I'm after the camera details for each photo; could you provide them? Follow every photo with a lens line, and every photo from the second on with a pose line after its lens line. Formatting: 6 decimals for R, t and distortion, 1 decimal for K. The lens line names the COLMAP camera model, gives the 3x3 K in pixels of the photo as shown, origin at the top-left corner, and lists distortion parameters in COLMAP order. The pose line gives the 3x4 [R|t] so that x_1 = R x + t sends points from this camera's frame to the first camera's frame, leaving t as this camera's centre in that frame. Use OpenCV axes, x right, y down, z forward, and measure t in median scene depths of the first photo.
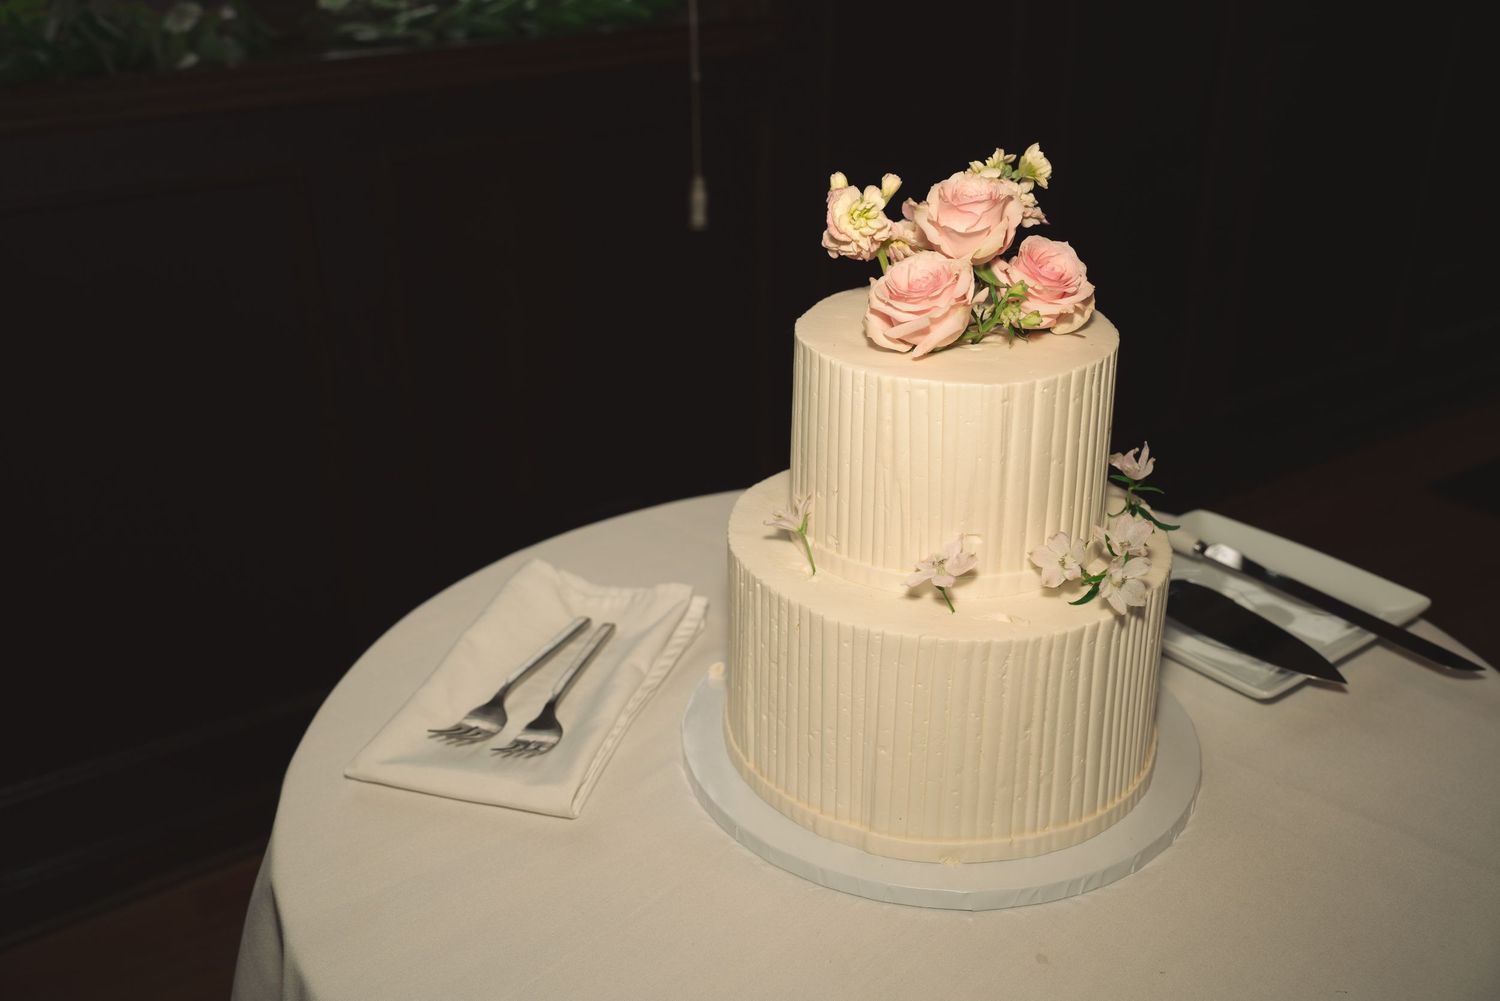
lens RADIAL K [[1467.5, 0, 750.0], [0, 1467.5, 500.5], [0, 0, 1]] dist [0.012161, 0.008951]
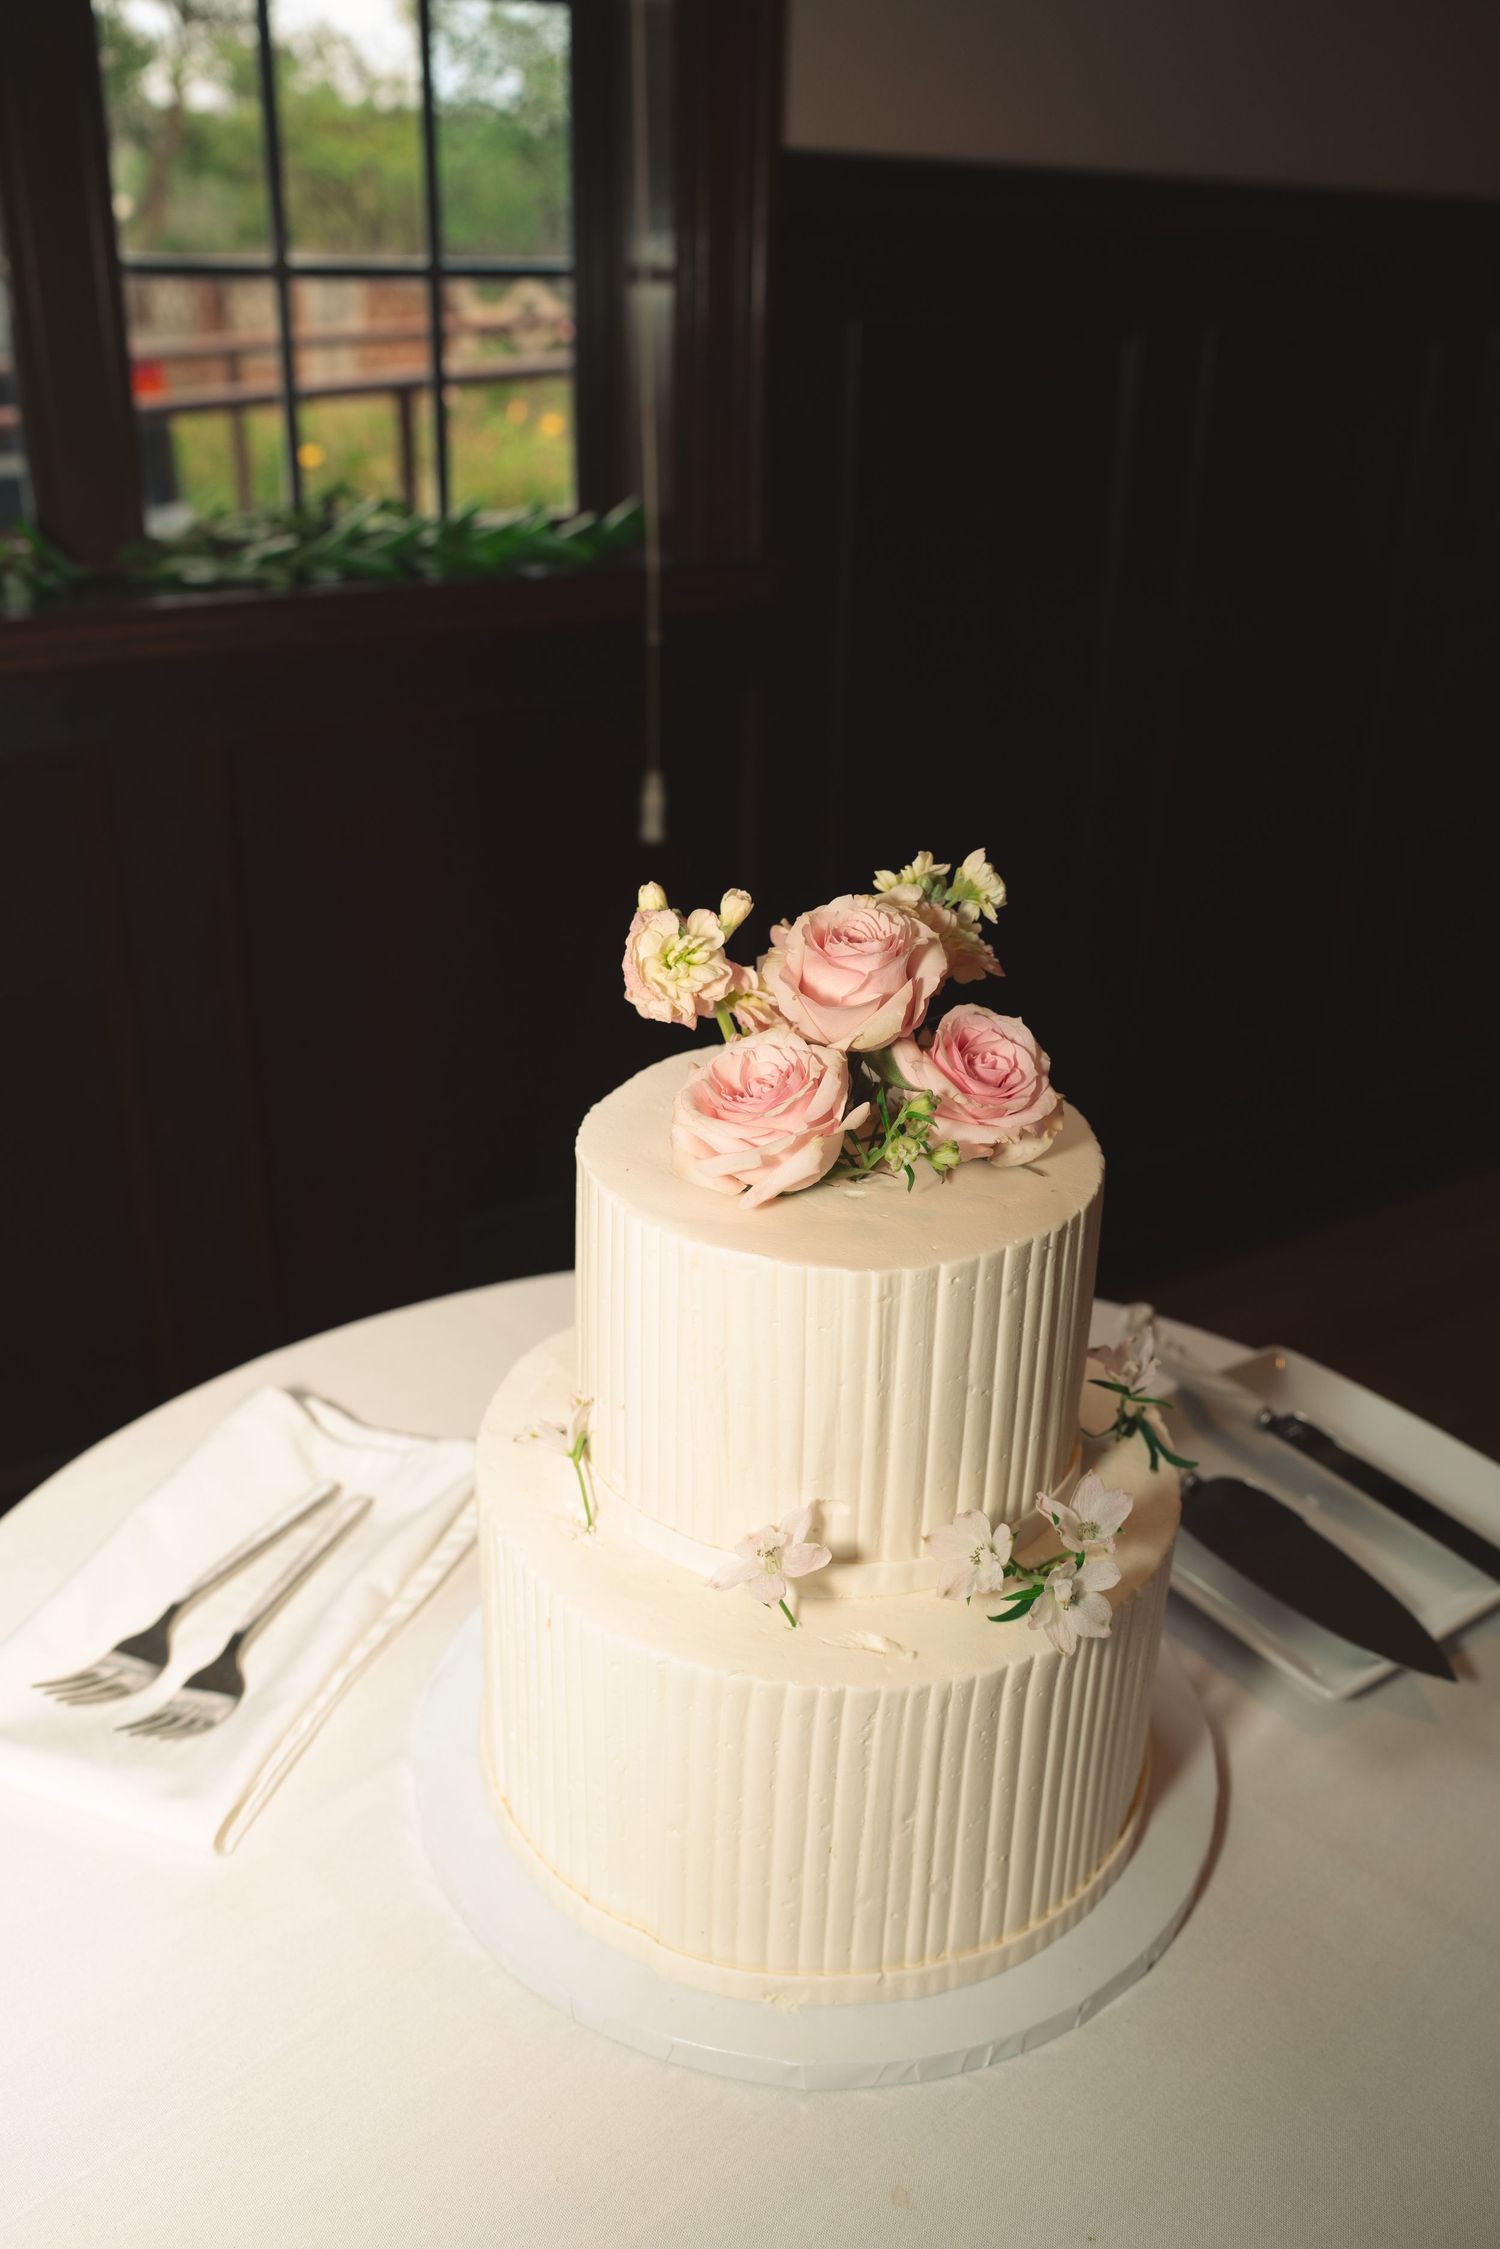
lens RADIAL K [[1815.4, 0, 752.3], [0, 1815.4, 1126.1], [0, 0, 1]] dist [-0.102614, 0.073576]
pose [[0.998118, 0.049658, -0.035987, 0.133287], [-0.049489, 0.998759, 0.005570, -0.128703], [0.036218, -0.003778, 0.999337, 0.249572]]
